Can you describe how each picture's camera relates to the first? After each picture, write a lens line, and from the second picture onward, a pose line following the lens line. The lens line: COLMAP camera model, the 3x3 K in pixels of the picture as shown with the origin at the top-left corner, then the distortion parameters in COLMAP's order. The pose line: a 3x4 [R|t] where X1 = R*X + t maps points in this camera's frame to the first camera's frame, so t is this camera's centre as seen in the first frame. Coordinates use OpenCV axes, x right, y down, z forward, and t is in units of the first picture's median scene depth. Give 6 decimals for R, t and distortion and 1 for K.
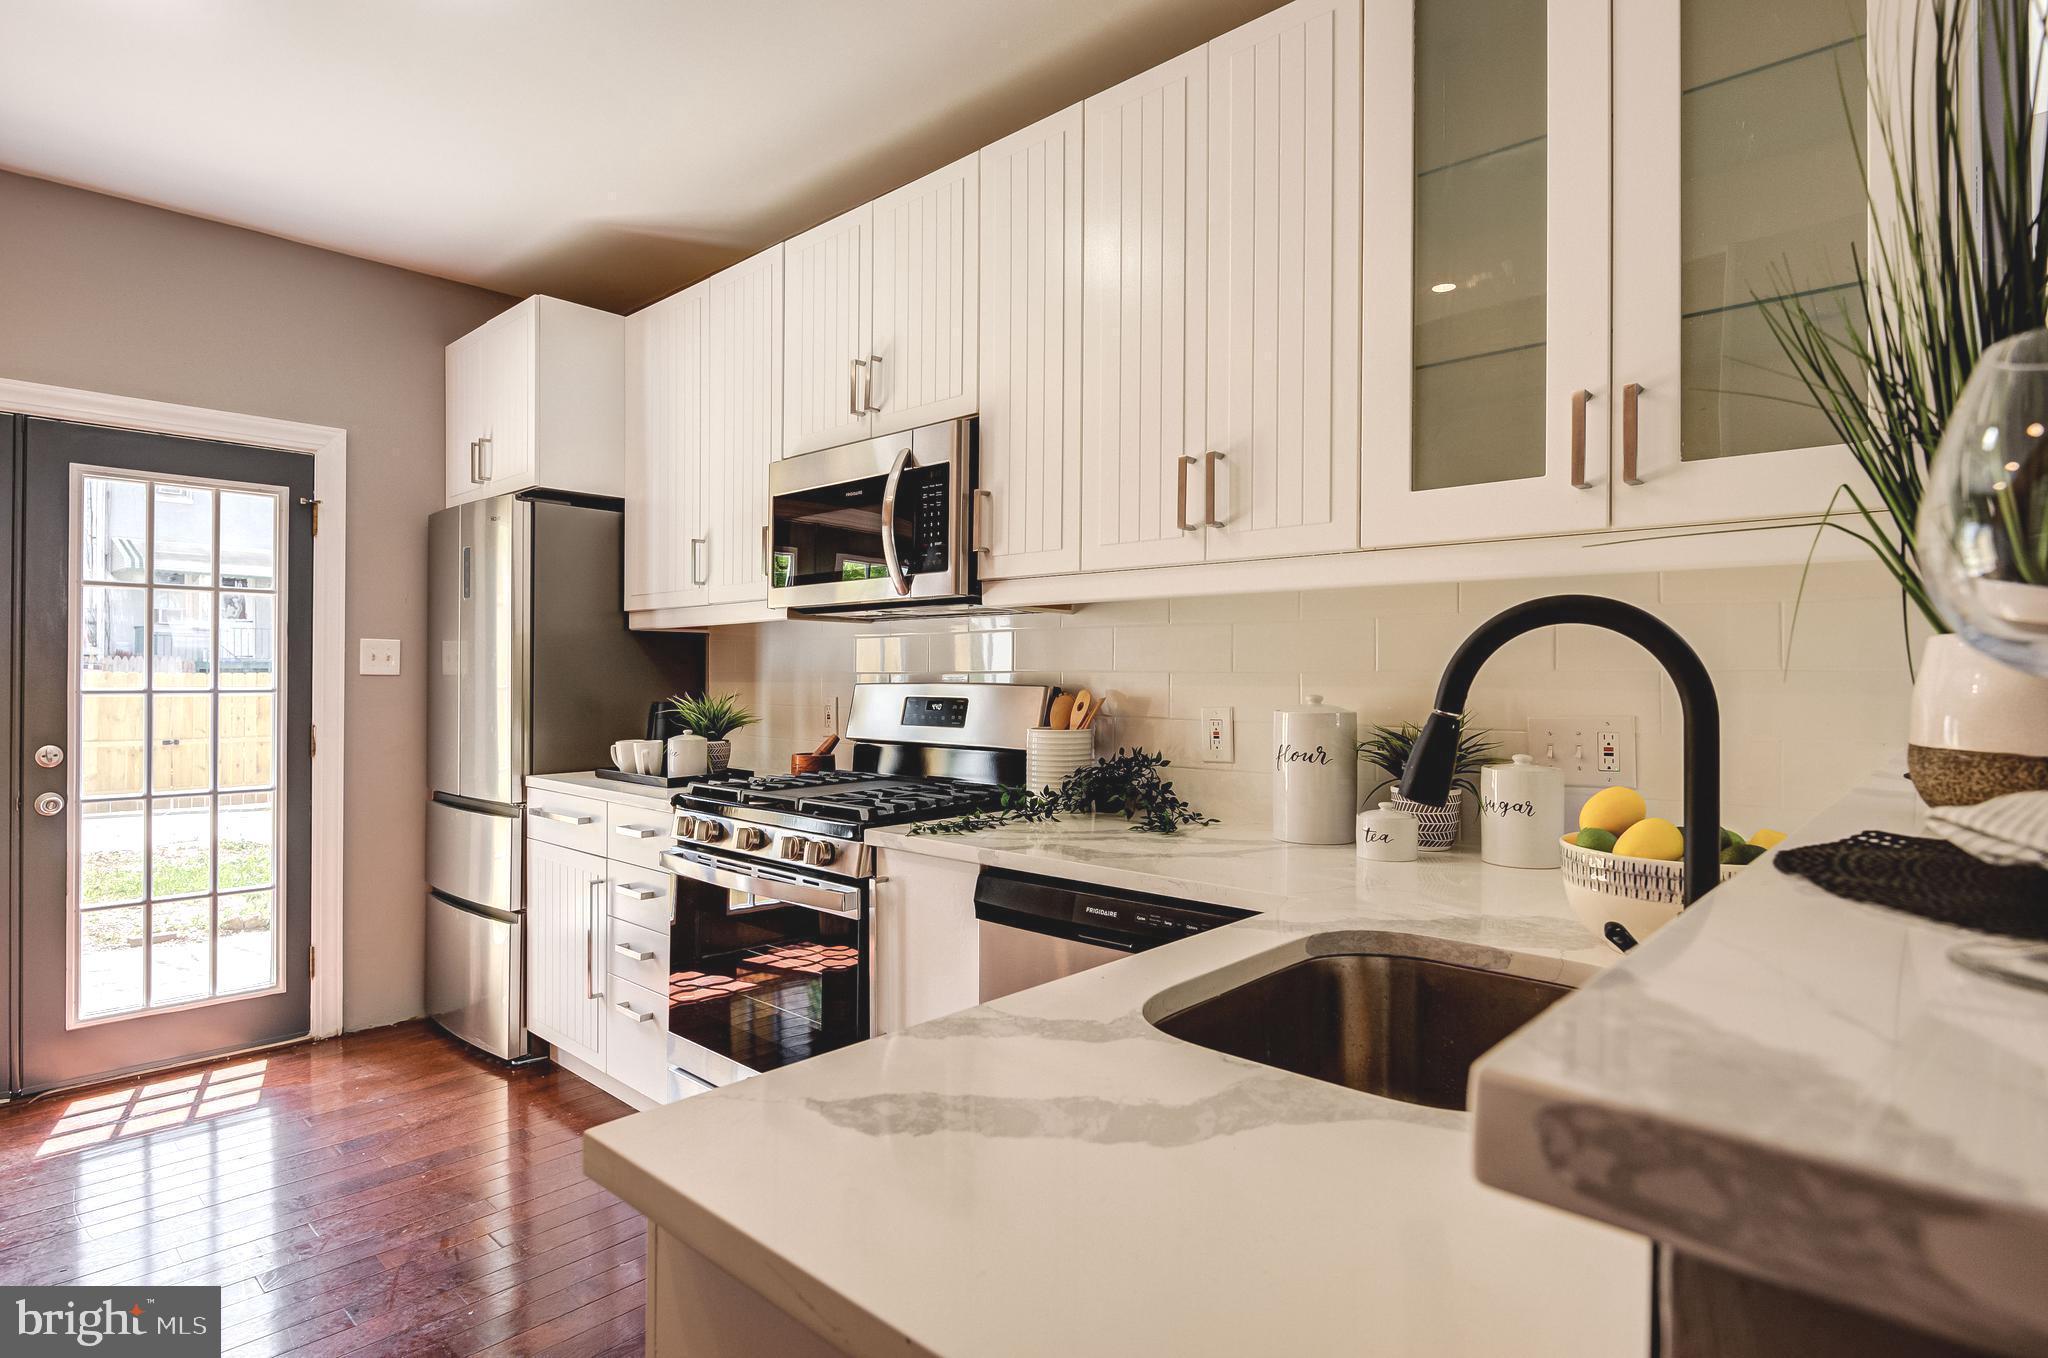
lens RADIAL K [[1056.3, 0, 1000.8], [0, 1056.3, 674.5], [0, 0, 1]] dist [-0.003454, -0.003065]
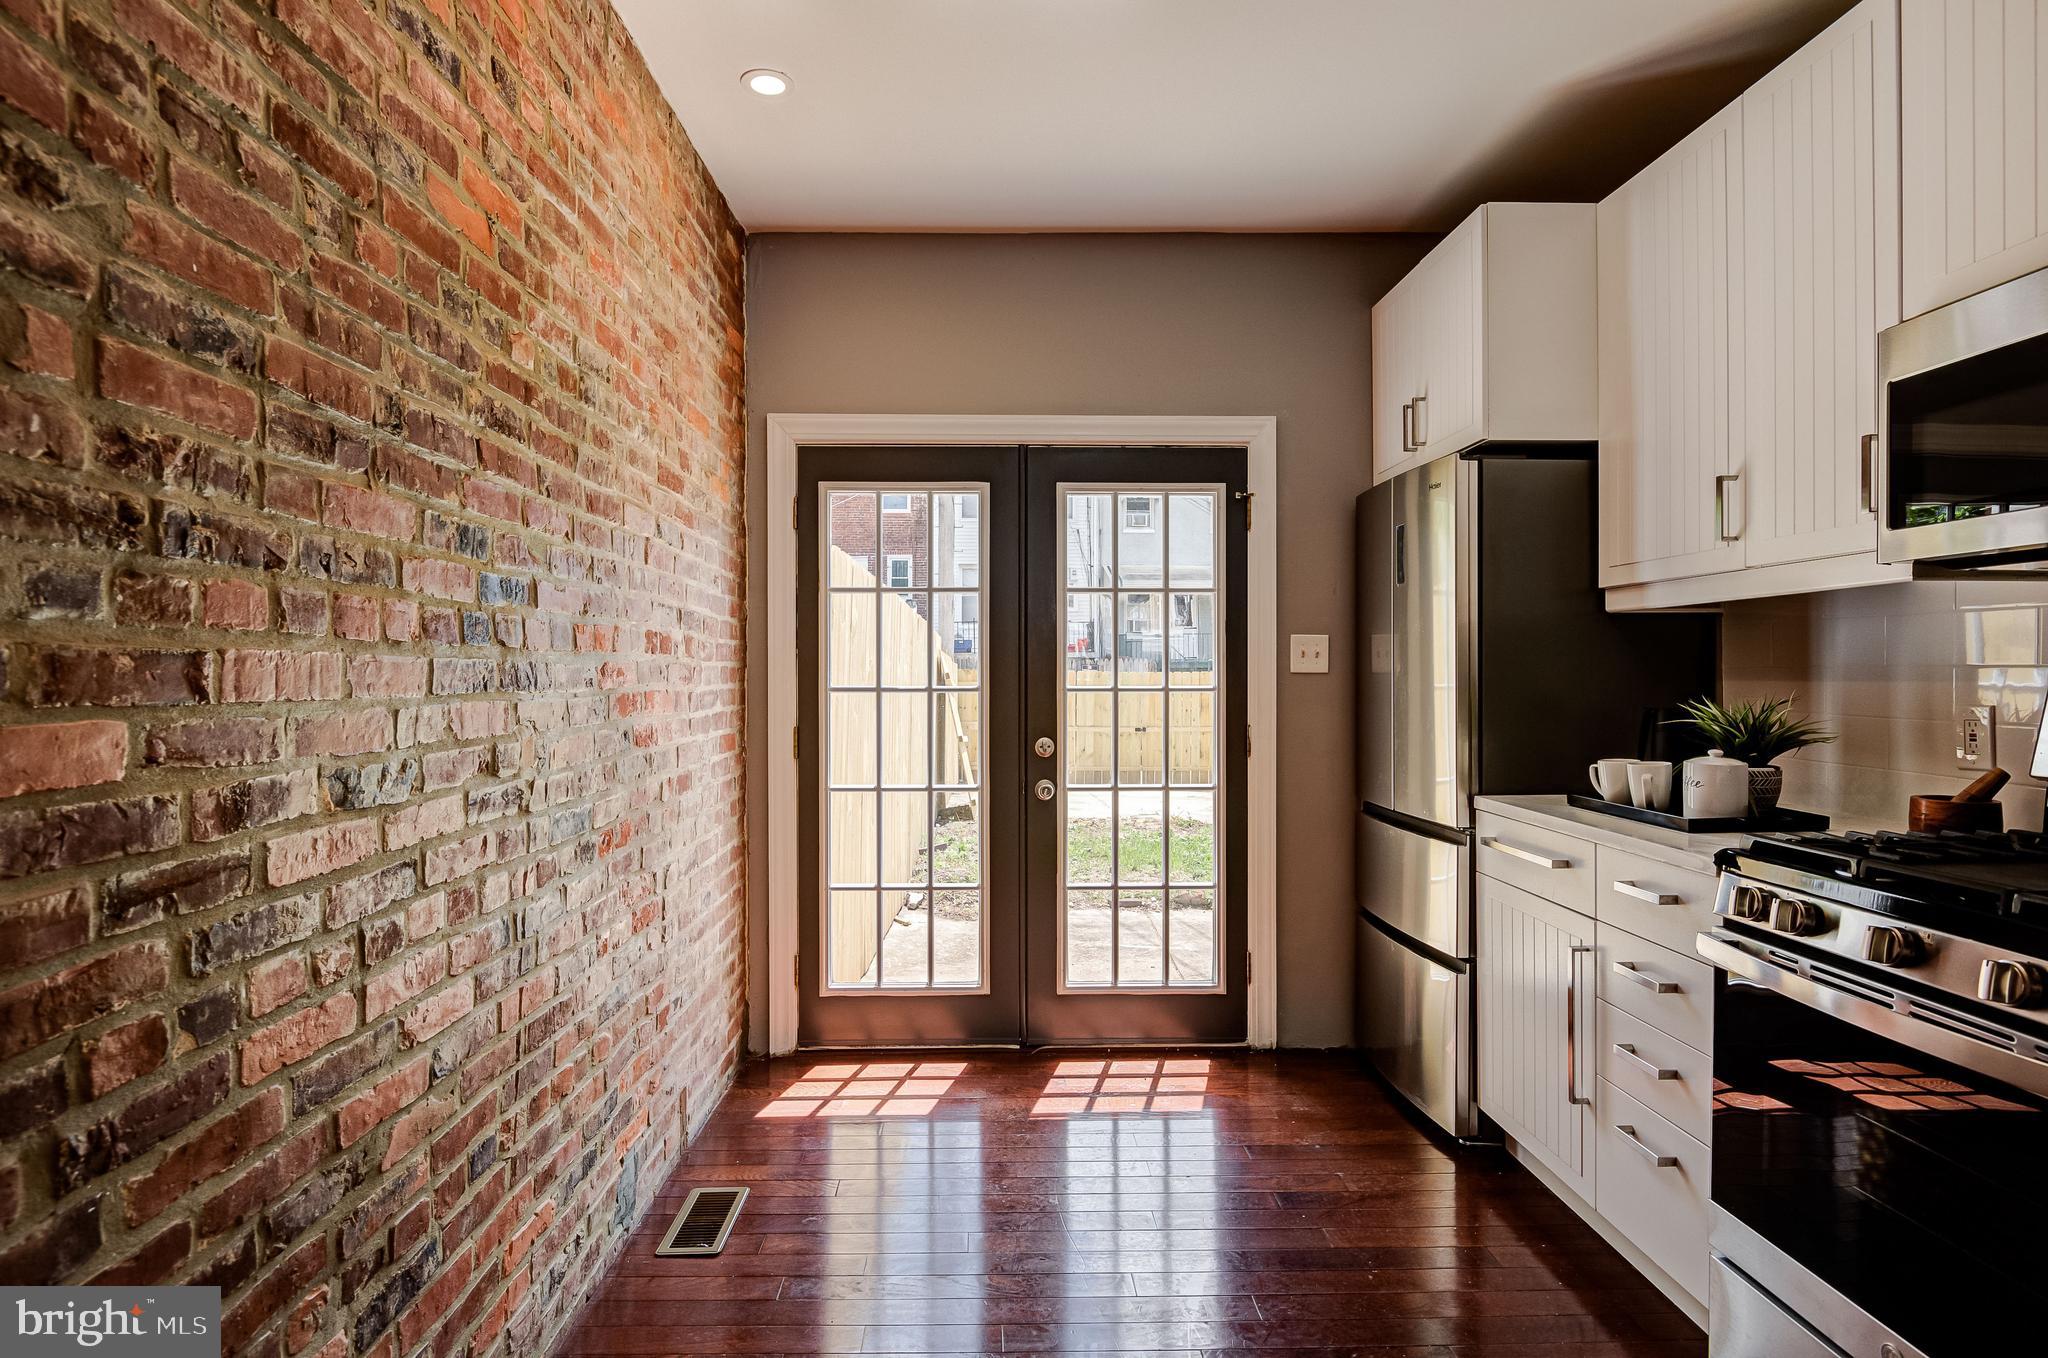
lens RADIAL K [[1056.3, 0, 1000.8], [0, 1056.3, 674.5], [0, 0, 1]] dist [-0.003454, -0.003065]
pose [[0.696027, -0.003976, -0.718004, -0.118490], [0.006038, 0.999982, 0.000316, -0.000197], [0.717990, -0.004555, 0.696039, 0.168085]]
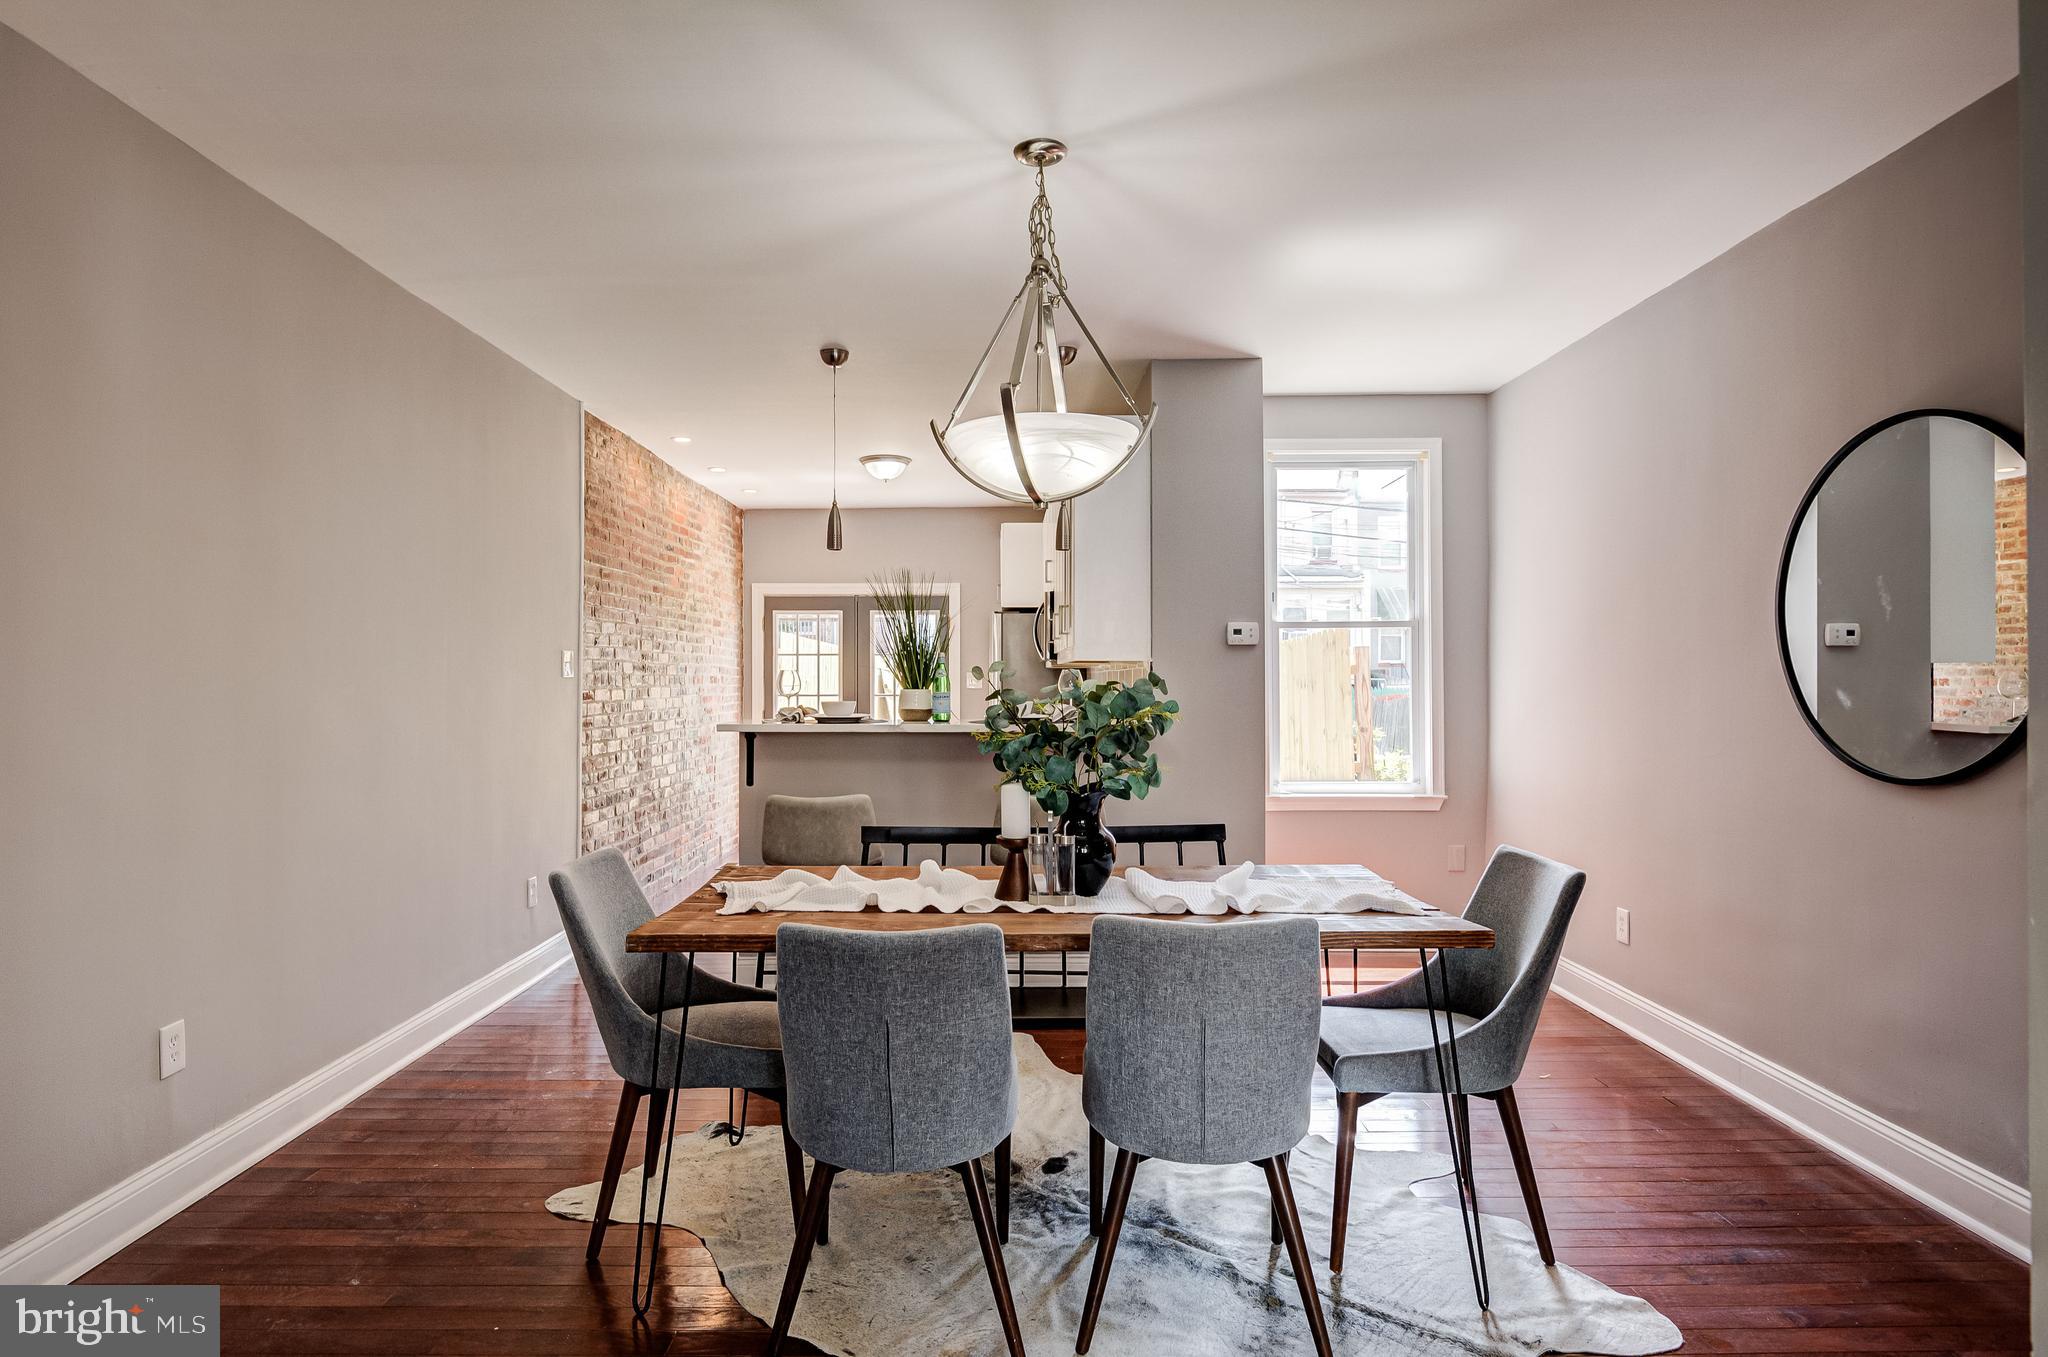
lens RADIAL K [[1159.2, 0, 1024.0], [0, 1159.2, 678.5], [0, 0, 1]] dist [-0.002582, -0.000288]
pose [[0.691928, -0.007412, -0.721928, 1.445892], [0.009983, 0.999950, -0.000699, -0.018256], [0.721897, -0.006723, 0.691968, -0.733989]]
